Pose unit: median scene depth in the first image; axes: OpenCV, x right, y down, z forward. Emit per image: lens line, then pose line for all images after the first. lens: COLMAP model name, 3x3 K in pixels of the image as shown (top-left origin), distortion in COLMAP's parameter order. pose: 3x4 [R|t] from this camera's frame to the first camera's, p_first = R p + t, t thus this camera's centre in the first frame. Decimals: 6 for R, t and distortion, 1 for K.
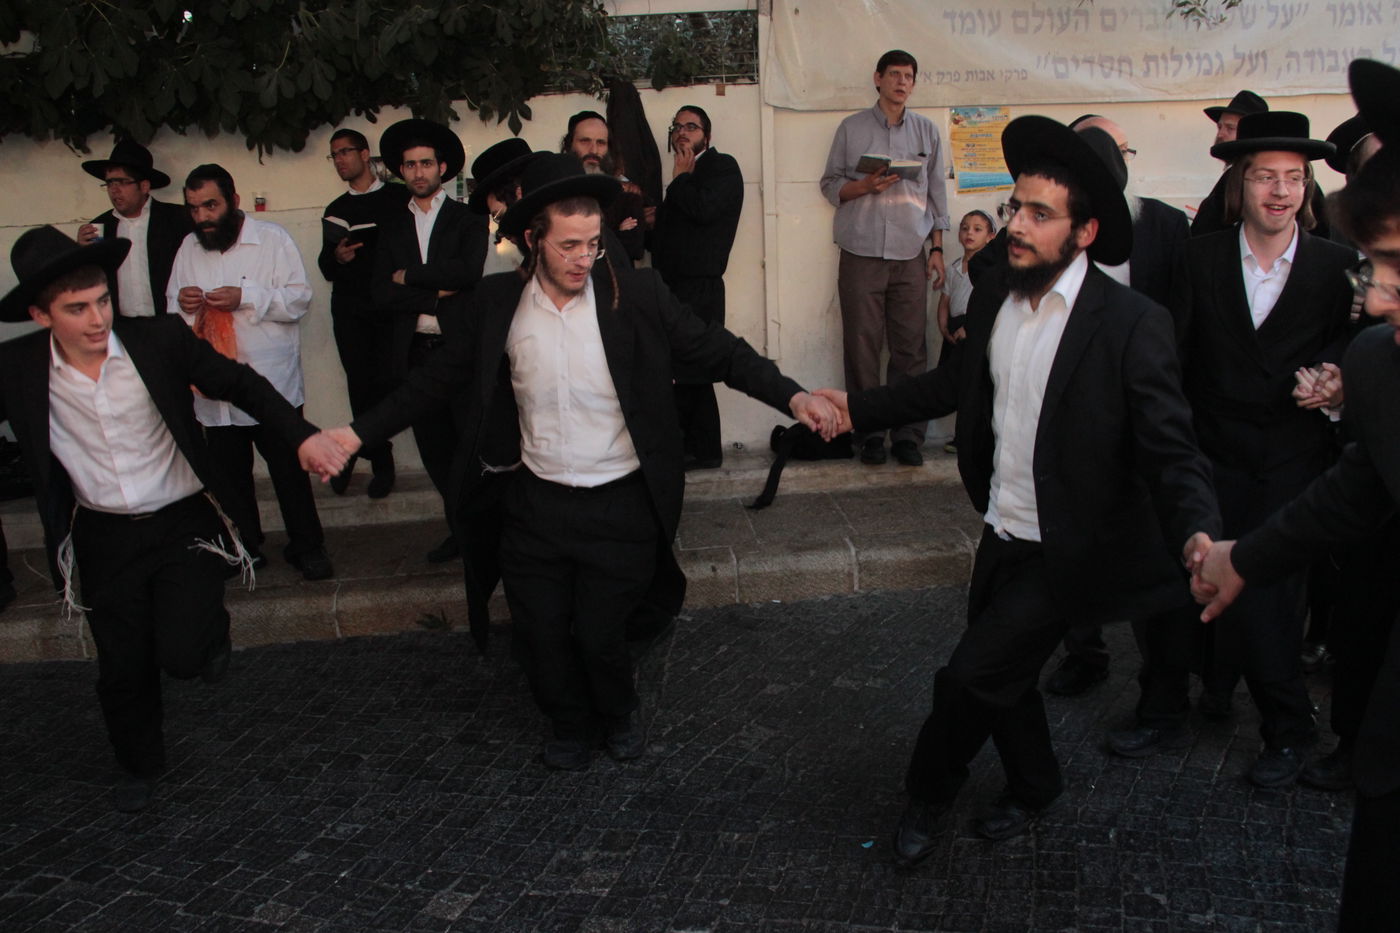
lens RADIAL K [[1161.2, 0, 748.7], [0, 1161.2, 467.9], [0, 0, 1]] dist [-0.192901, 0.150719]
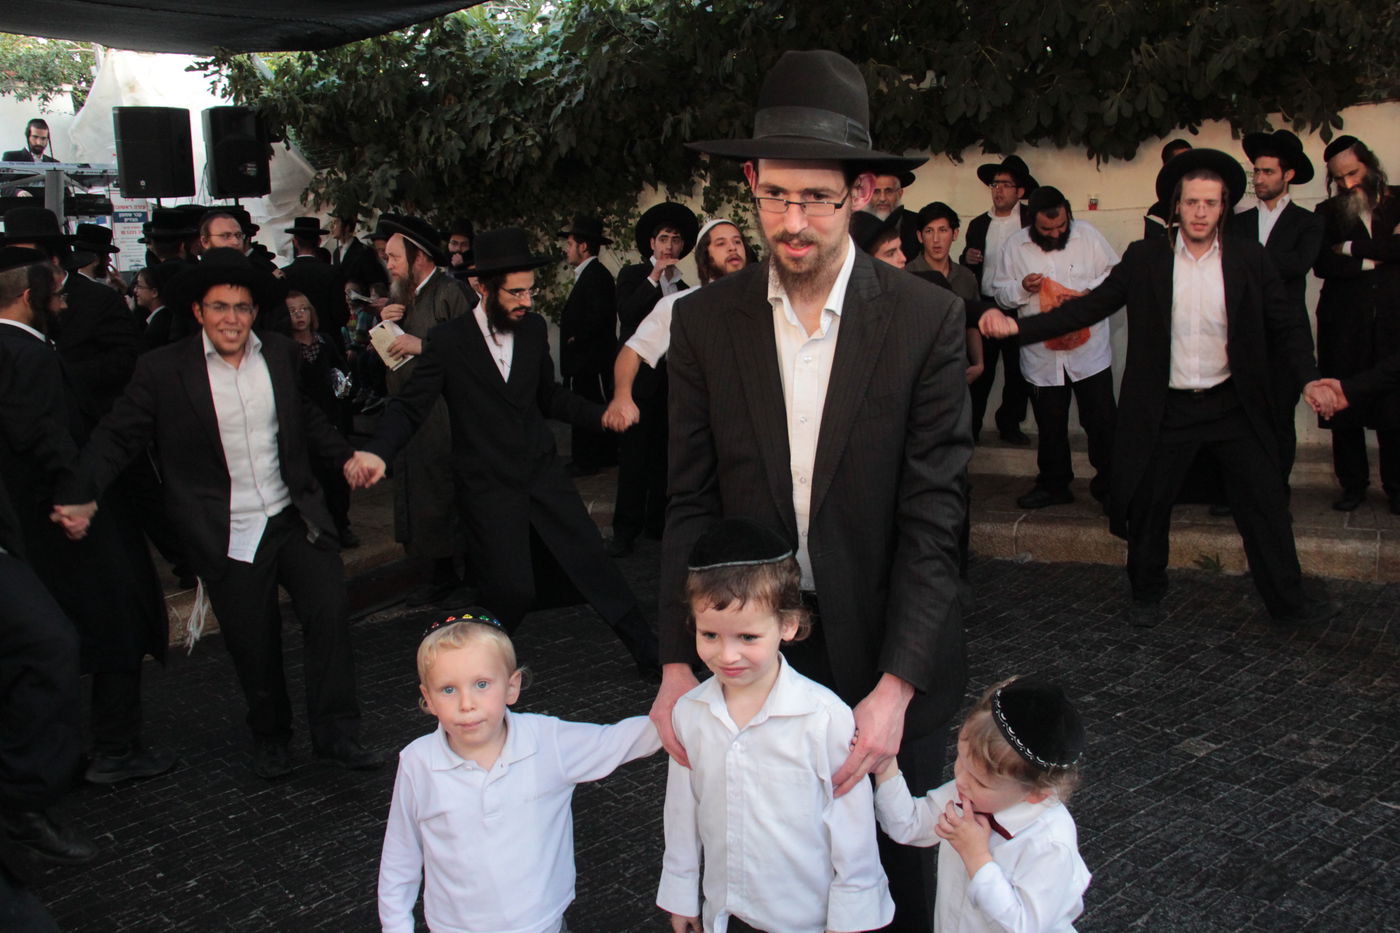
lens RADIAL K [[1171.0, 0, 760.0], [0, 1171.0, 468.2], [0, 0, 1]] dist [-0.193734, 0.173999]
pose [[0.794602, 0.109003, -0.597265, 0.047696], [-0.107313, 0.993478, 0.038543, 0.042569], [0.597571, 0.033468, 0.801117, -0.220562]]
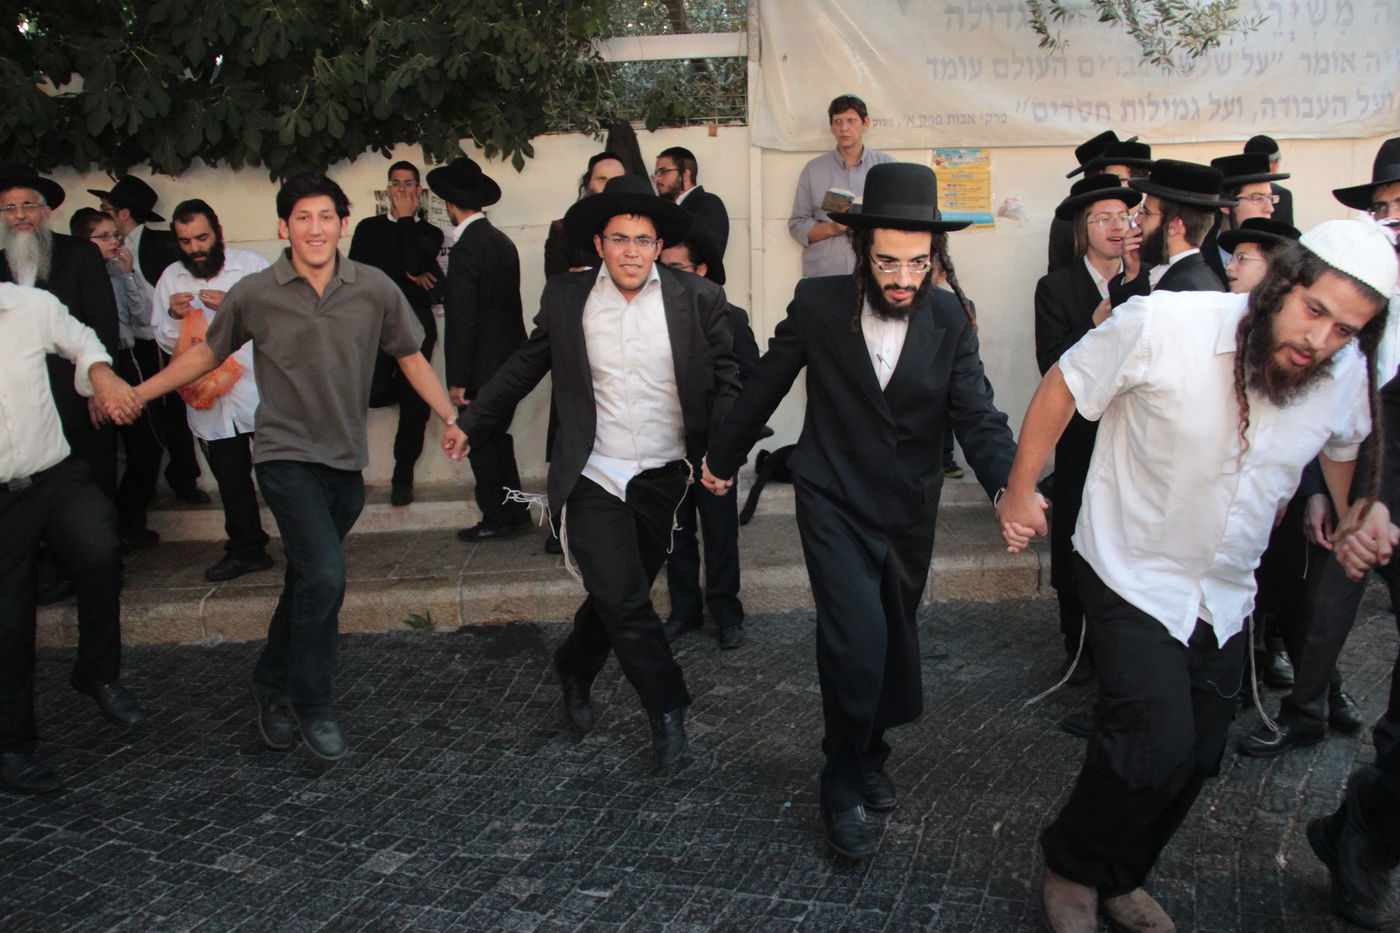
lens RADIAL K [[1161.2, 0, 748.7], [0, 1161.2, 467.9], [0, 0, 1]] dist [-0.192901, 0.150719]
pose [[0.998750, 0.022205, -0.044773, 0.080520], [-0.023381, 0.999391, -0.025909, 0.010212], [0.044170, 0.026923, 0.998661, -0.066928]]
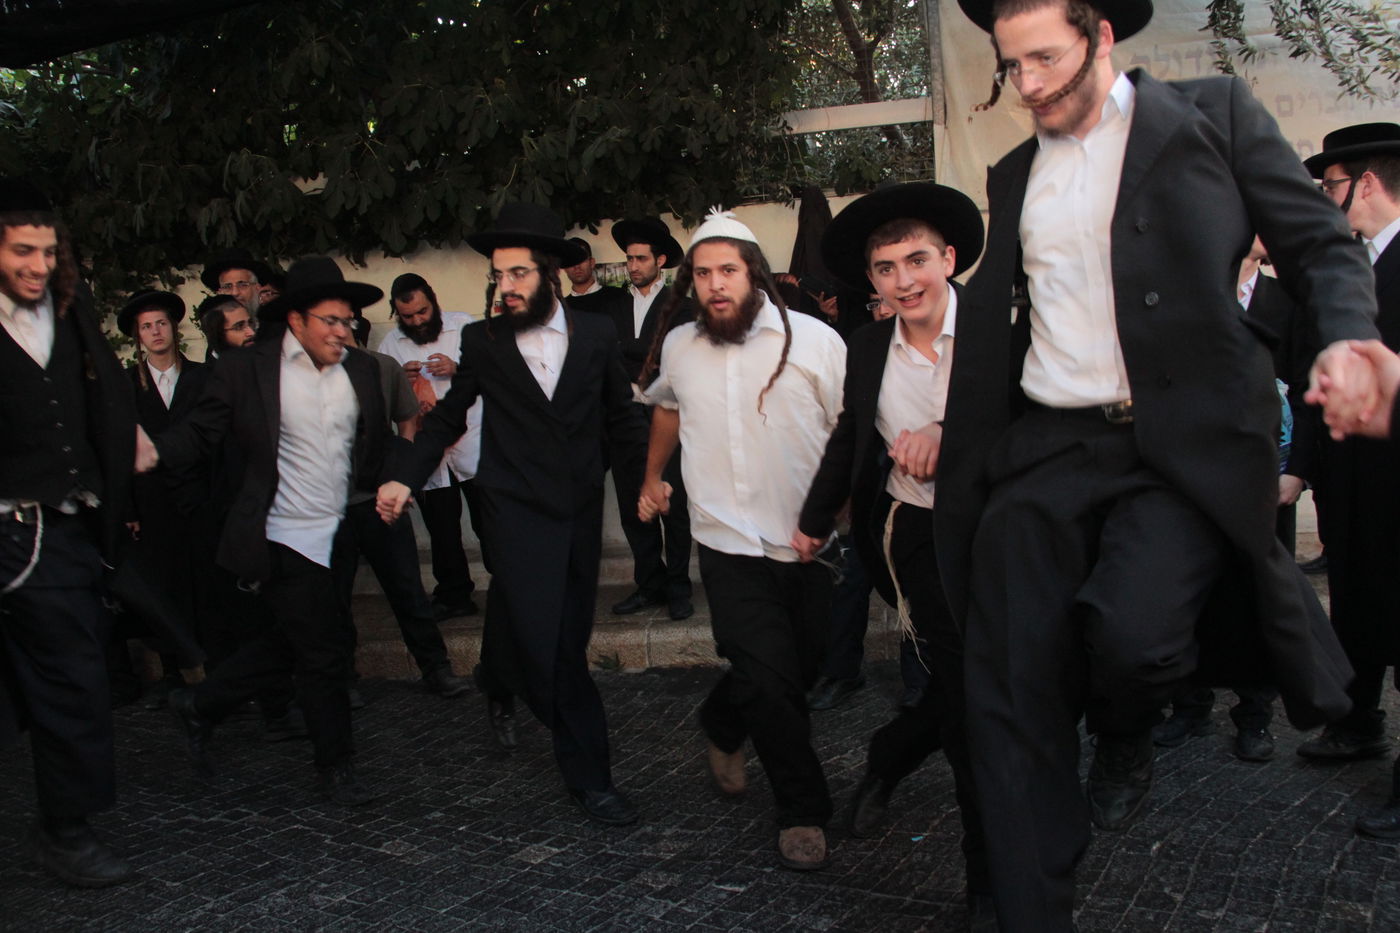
lens RADIAL K [[1166.8, 0, 745.8], [0, 1166.8, 461.6], [0, 0, 1]] dist [-0.193557, 0.165272]
pose [[0.966505, 0.000949, -0.256646, 0.142893], [-0.033732, 0.991788, -0.123365, 0.075800], [0.254421, 0.127890, 0.958600, -0.069971]]
